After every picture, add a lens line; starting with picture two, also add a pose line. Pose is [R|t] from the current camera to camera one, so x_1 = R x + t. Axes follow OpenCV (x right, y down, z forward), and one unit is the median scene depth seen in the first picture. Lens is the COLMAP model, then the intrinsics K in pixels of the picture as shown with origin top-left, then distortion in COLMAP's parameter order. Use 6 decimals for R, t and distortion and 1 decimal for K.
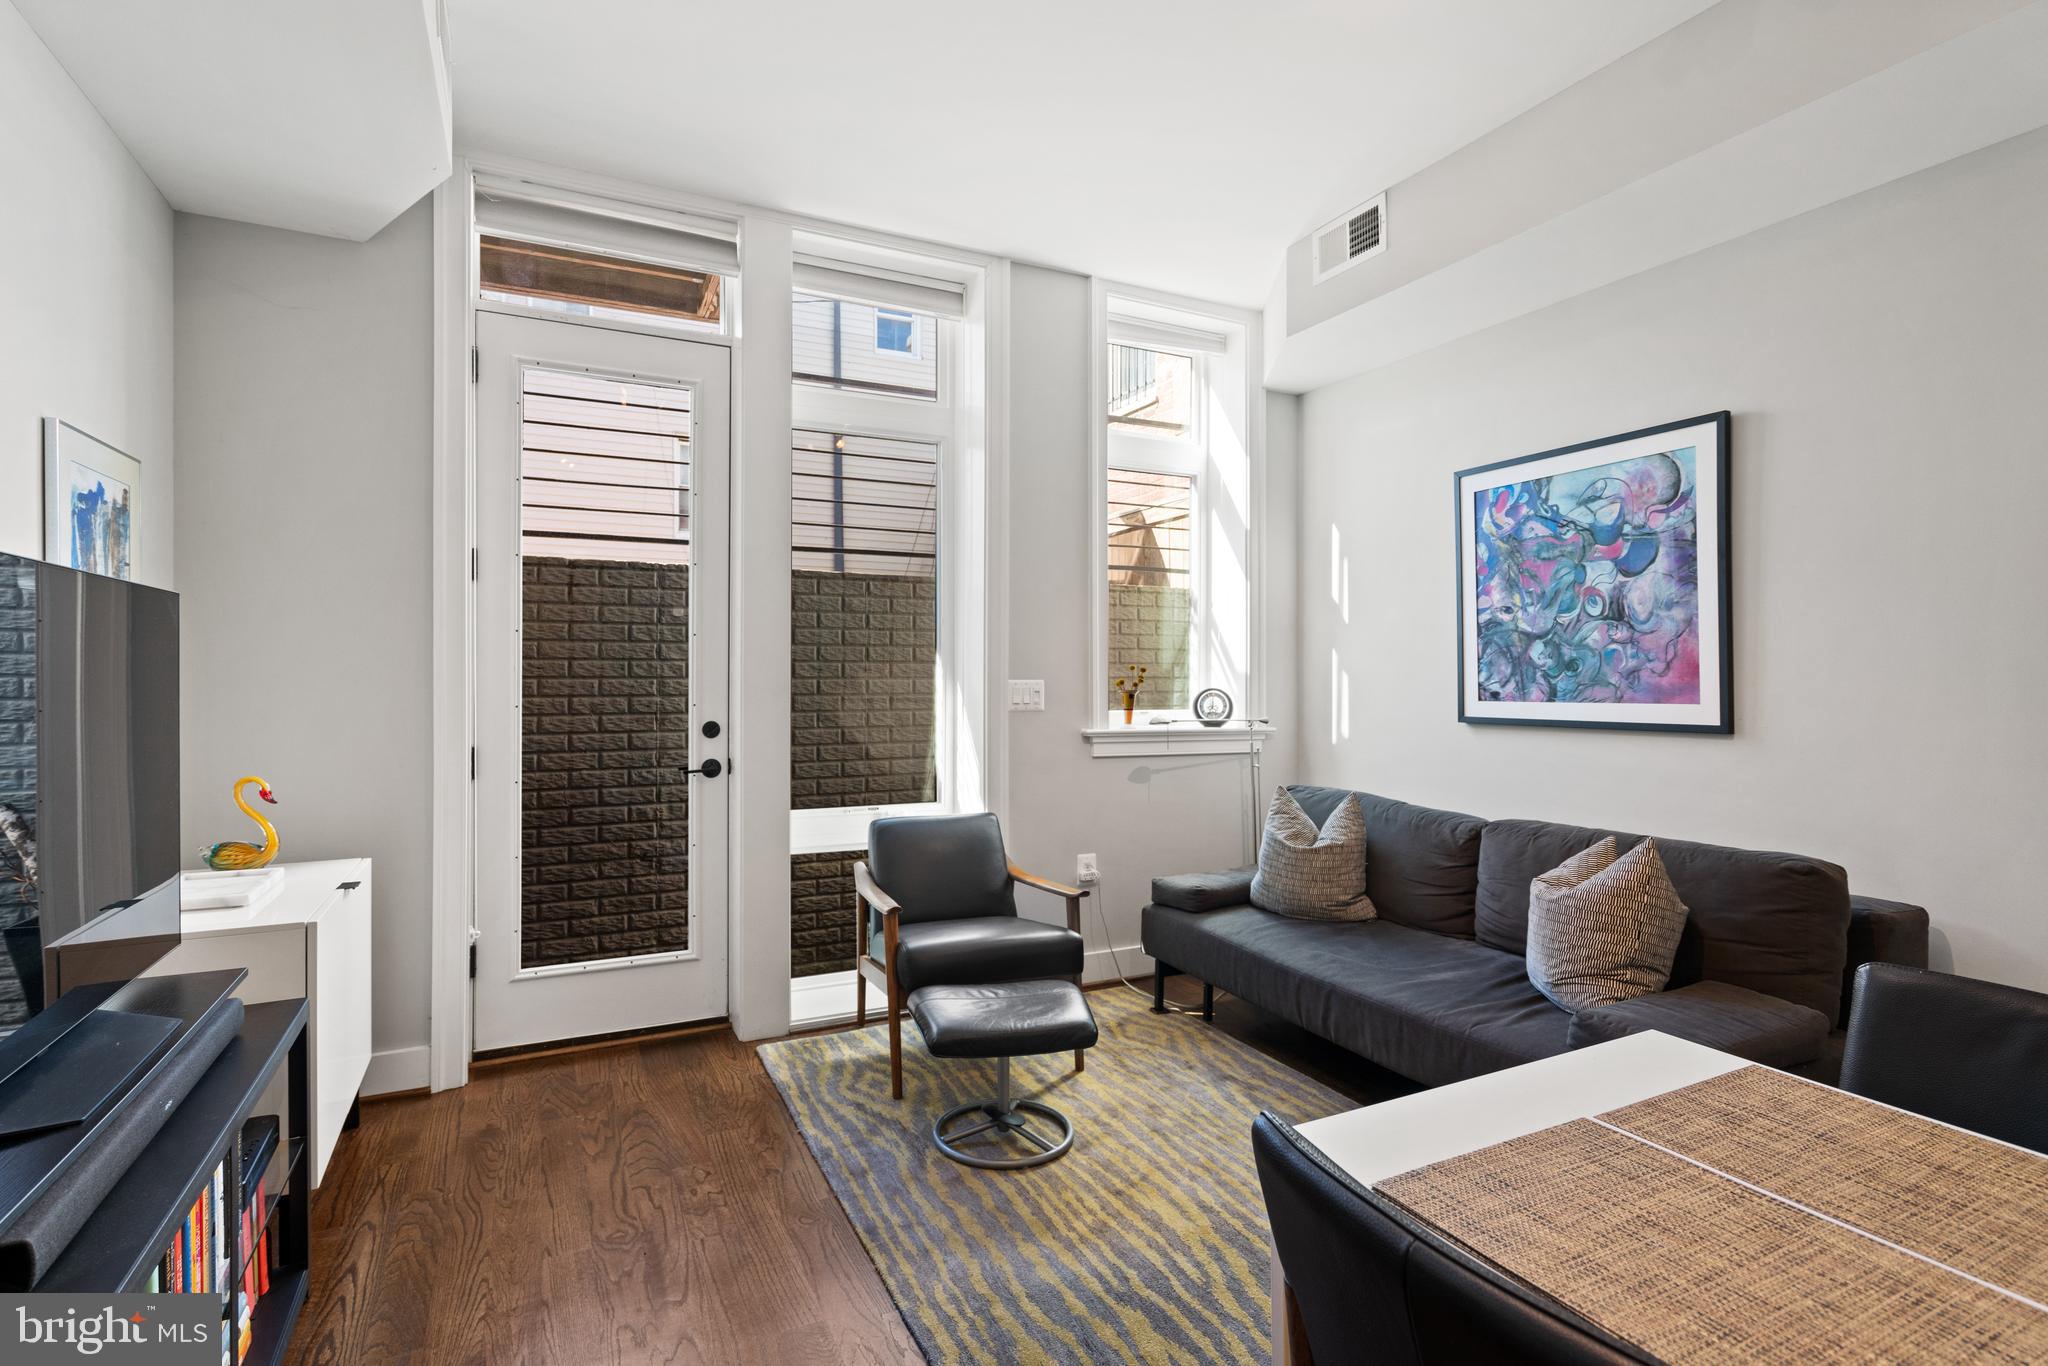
lens RADIAL K [[988.6, 0, 1027.6], [0, 988.6, 674.6], [0, 0, 1]] dist [-0.001358, 0.000257]
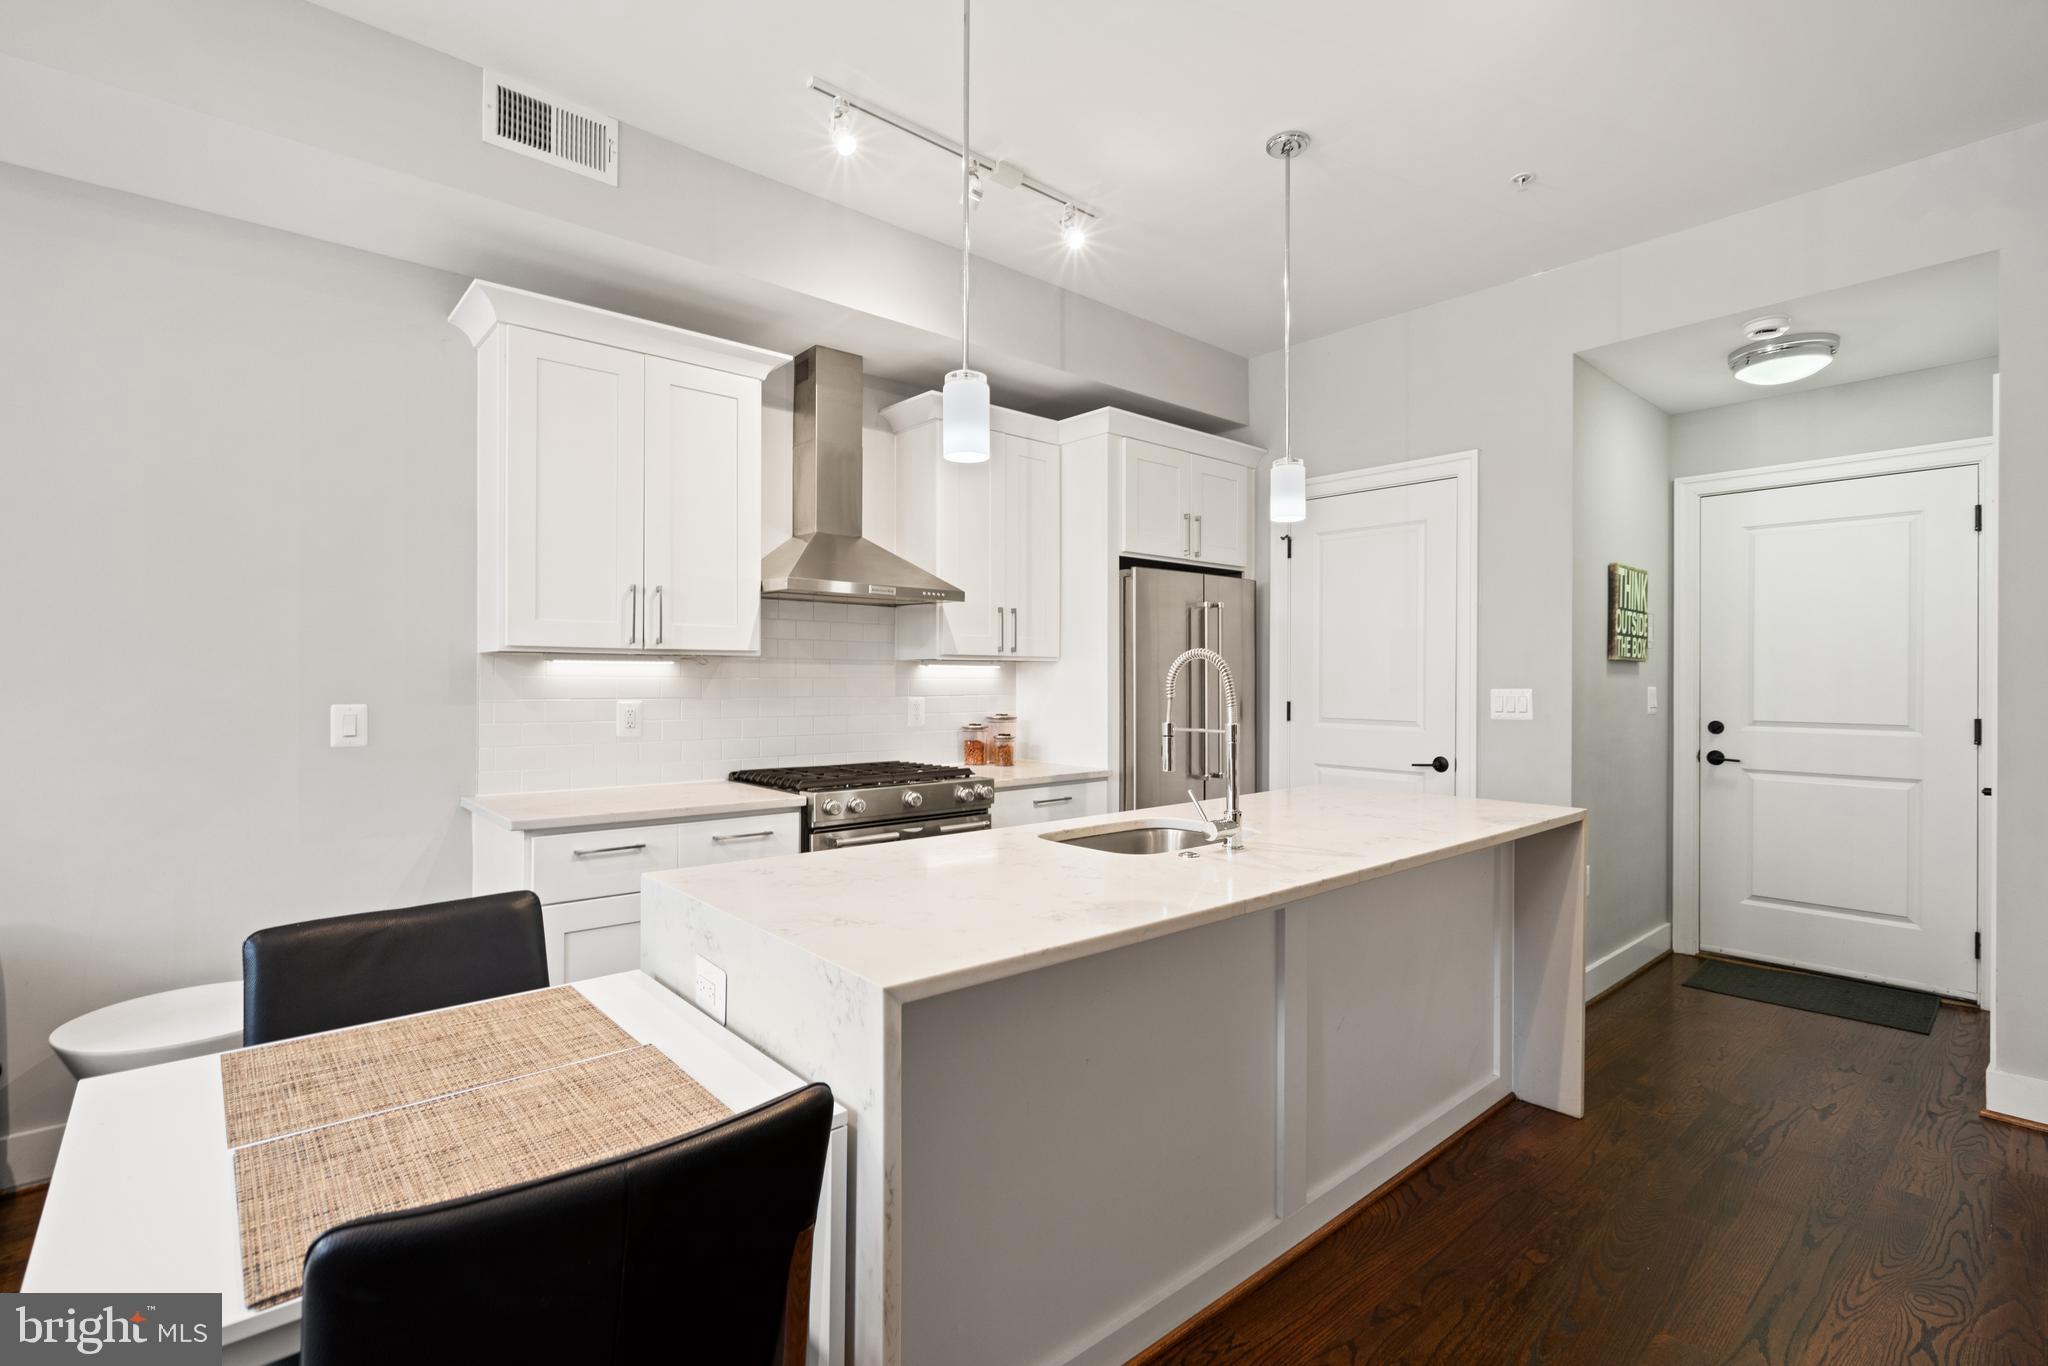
lens RADIAL K [[946.7, 0, 1011.5], [0, 946.7, 678.8], [0, 0, 1]] dist [-0.004199, 0.001319]
pose [[-0.250084, -0.003087, 0.968219, -0.172151], [-0.002897, 0.999993, 0.002440, -0.002595], [-0.968220, -0.002195, -0.250091, 0.174491]]
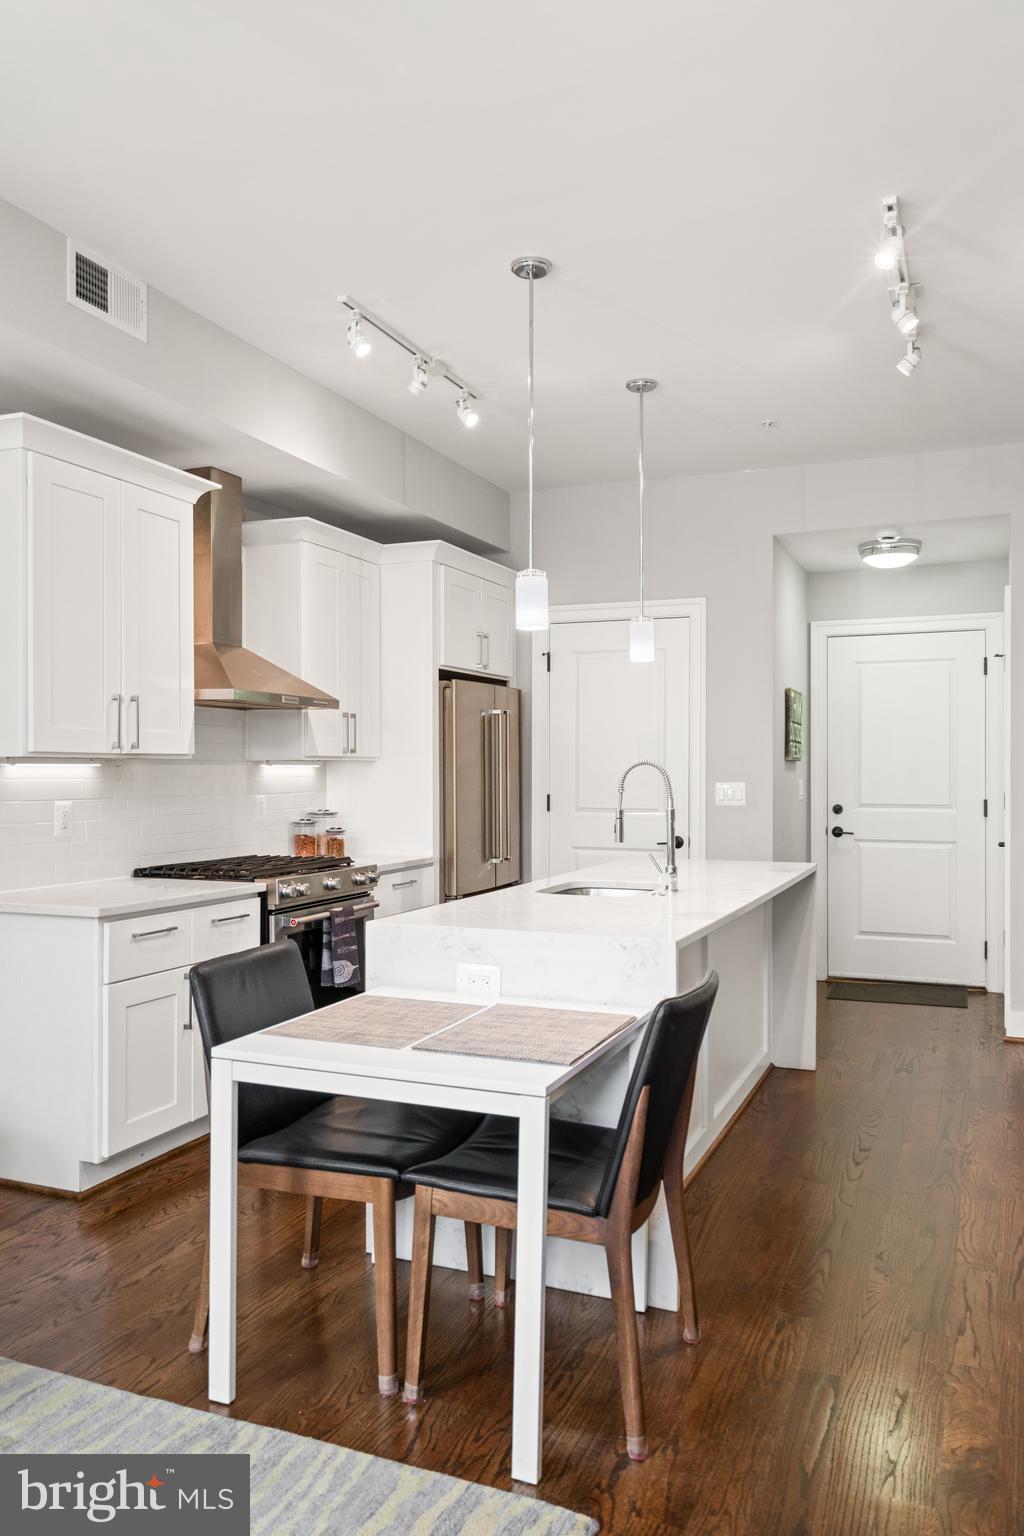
lens RADIAL K [[1161.7, 0, 508.1], [0, 1161.7, 774.0], [0, 0, 1]] dist [0.012226, -0.003380]
pose [[-0.656353, -0.004703, 0.754439, -0.370538], [0.000067, 0.999980, 0.006291, -0.013870], [-0.754454, 0.004179, -0.656340, 0.755497]]
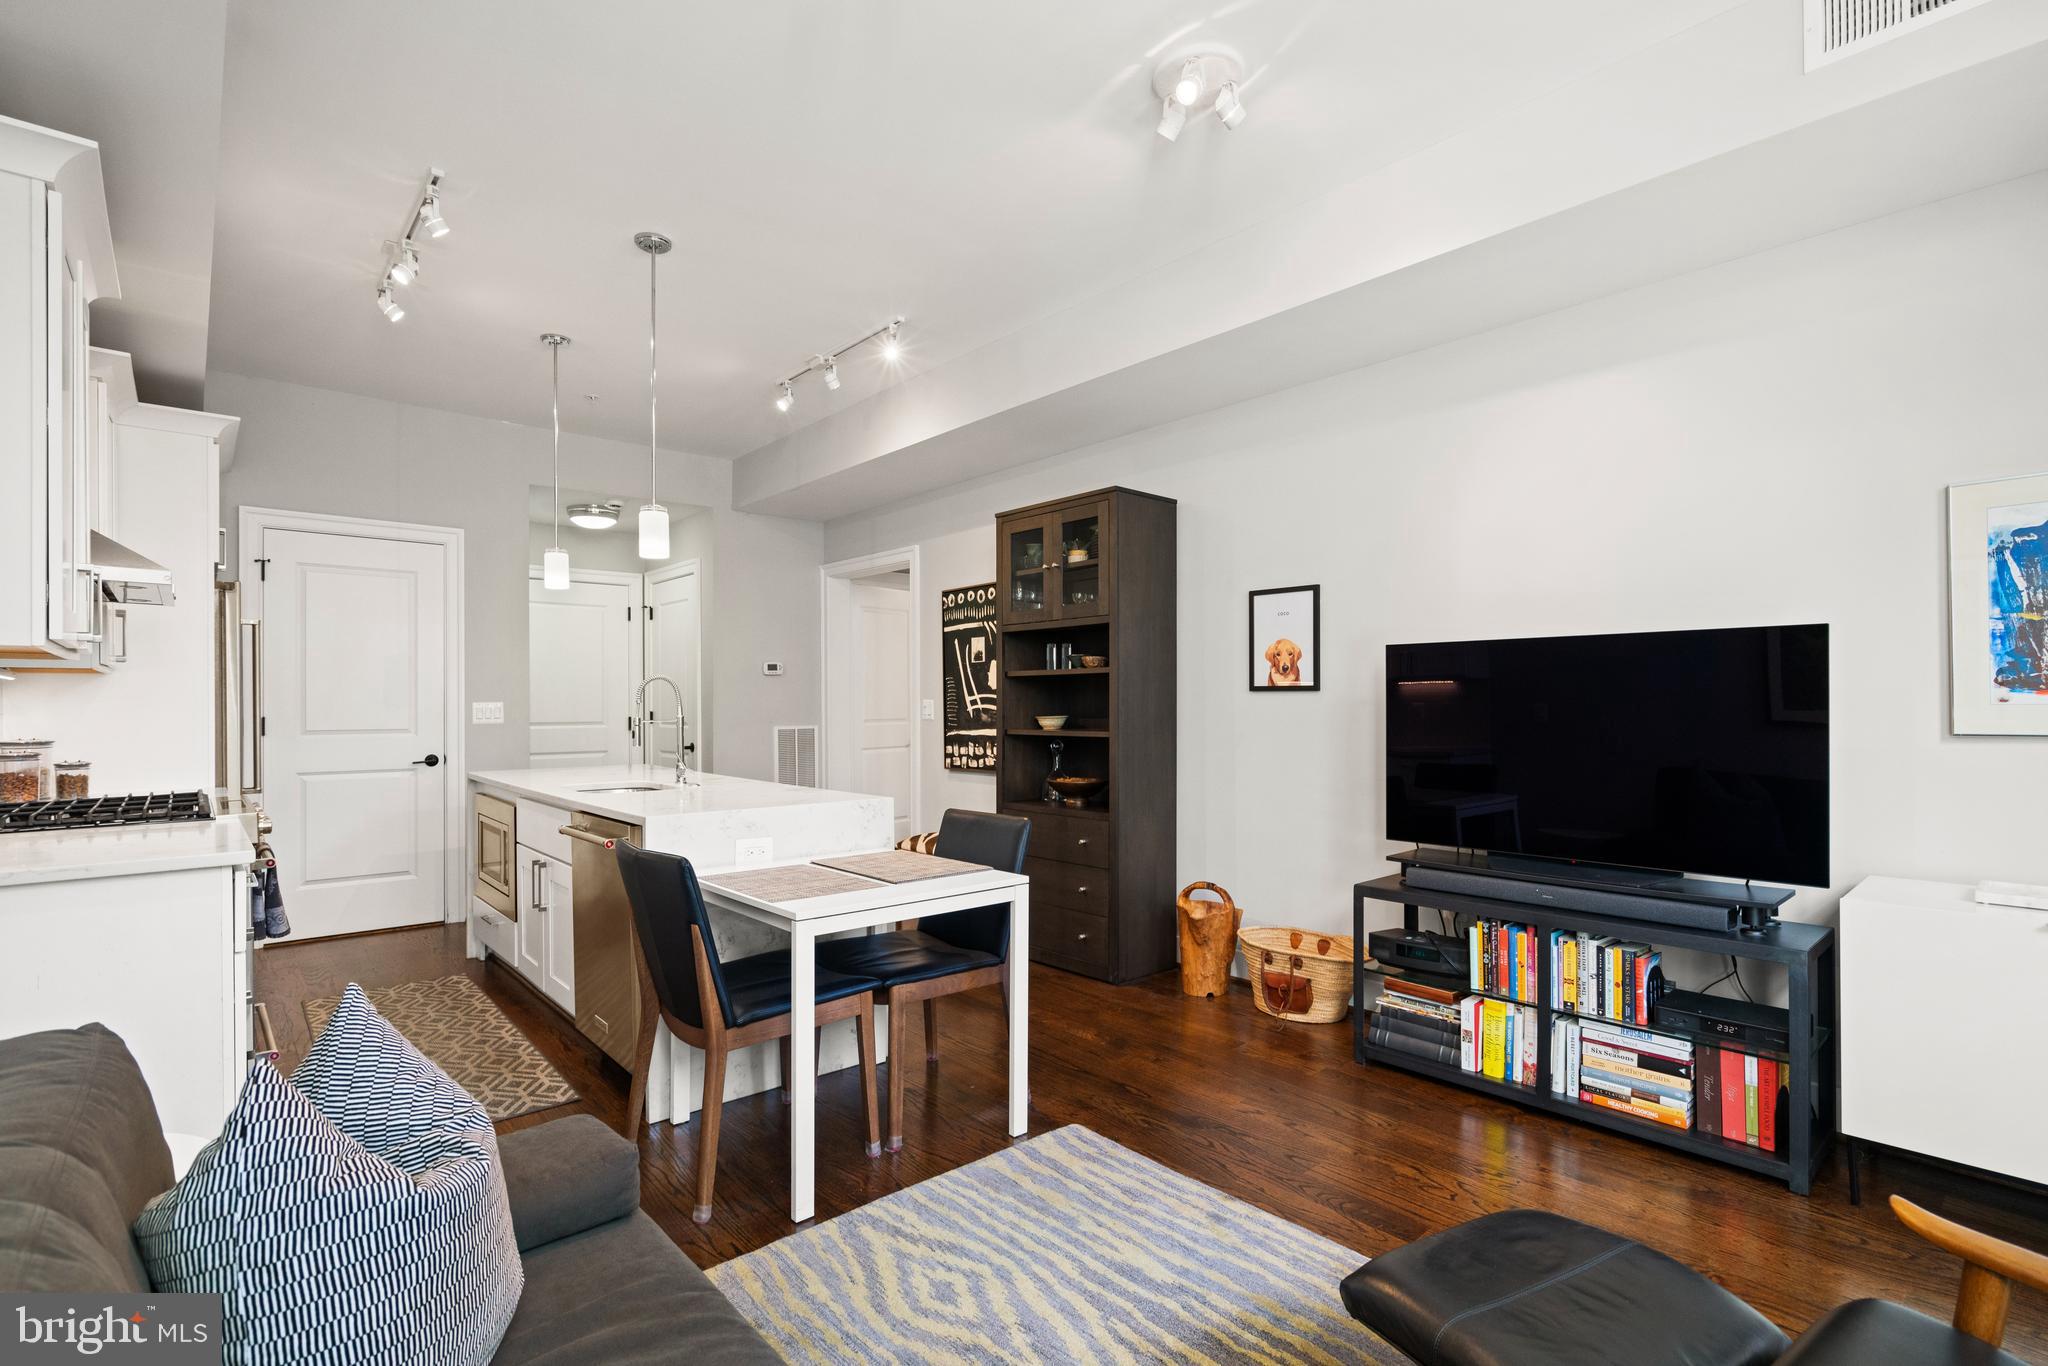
lens RADIAL K [[957.4, 0, 1023.7], [0, 957.4, 699.8], [0, 0, 1]] dist [-0.001253, 0.000229]
pose [[-0.965804, 0.002036, -0.259264, 0.291970], [0.002735, 0.999994, -0.002335, 0.011872], [0.259258, -0.002964, -0.965804, 1.103044]]
